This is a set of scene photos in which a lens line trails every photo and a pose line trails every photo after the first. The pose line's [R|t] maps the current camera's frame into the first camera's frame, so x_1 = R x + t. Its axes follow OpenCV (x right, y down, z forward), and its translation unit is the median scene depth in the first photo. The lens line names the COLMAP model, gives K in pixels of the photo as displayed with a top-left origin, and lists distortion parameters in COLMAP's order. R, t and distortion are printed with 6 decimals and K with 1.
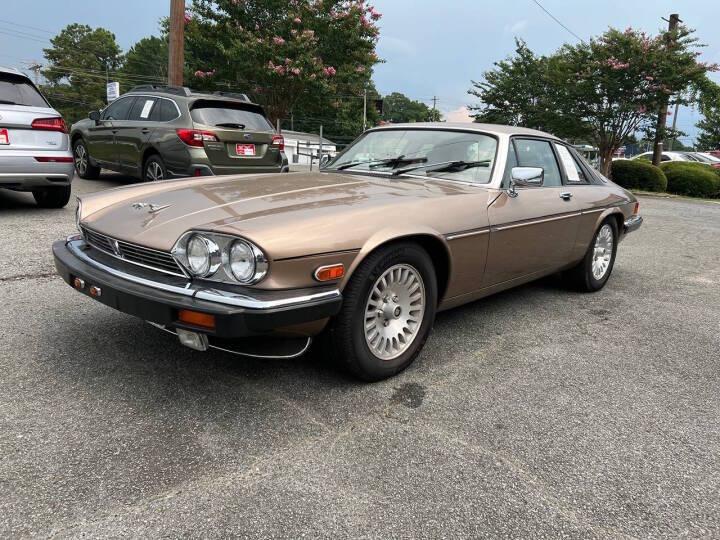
lens RADIAL K [[547.9, 0, 363.8], [0, 547.9, 268.4], [0, 0, 1]] dist [0.041524, -0.048682]
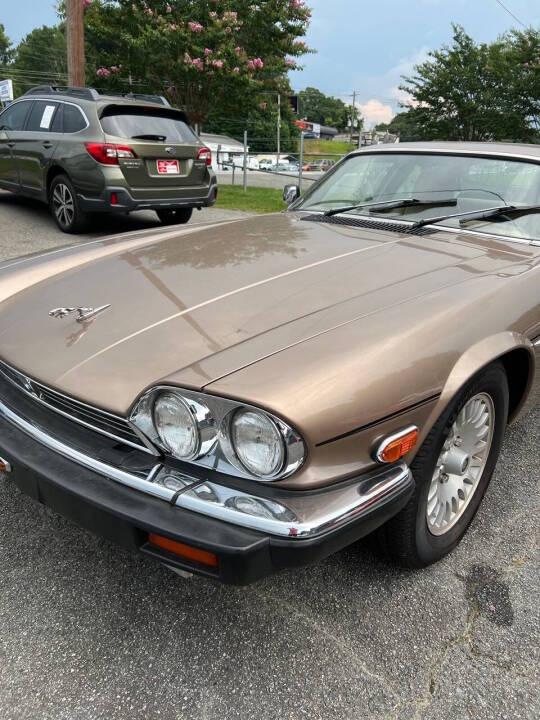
lens RADIAL K [[547.9, 0, 277.9], [0, 547.9, 366.8], [0, 0, 1]] dist [0.041524, -0.048682]
pose [[0.999935, -0.011345, 0.001047, -0.050095], [0.011037, 0.987399, 0.157865, -0.044222], [-0.002825, -0.157843, 0.987460, 0.115194]]
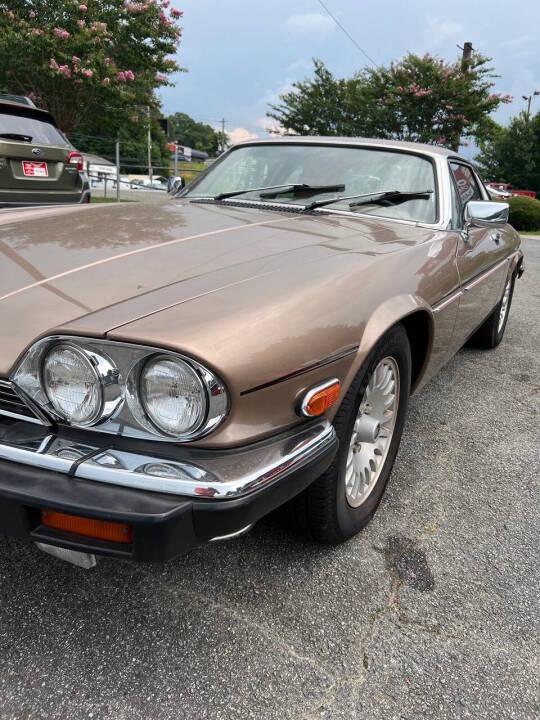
lens RADIAL K [[547.9, 0, 268.7], [0, 547.9, 357.2], [0, 0, 1]] dist [0.041524, -0.048682]
pose [[0.978116, -0.042706, 0.203631, -0.058905], [0.021073, 0.994009, 0.107246, -0.024478], [-0.206991, -0.100608, 0.973156, 0.127594]]
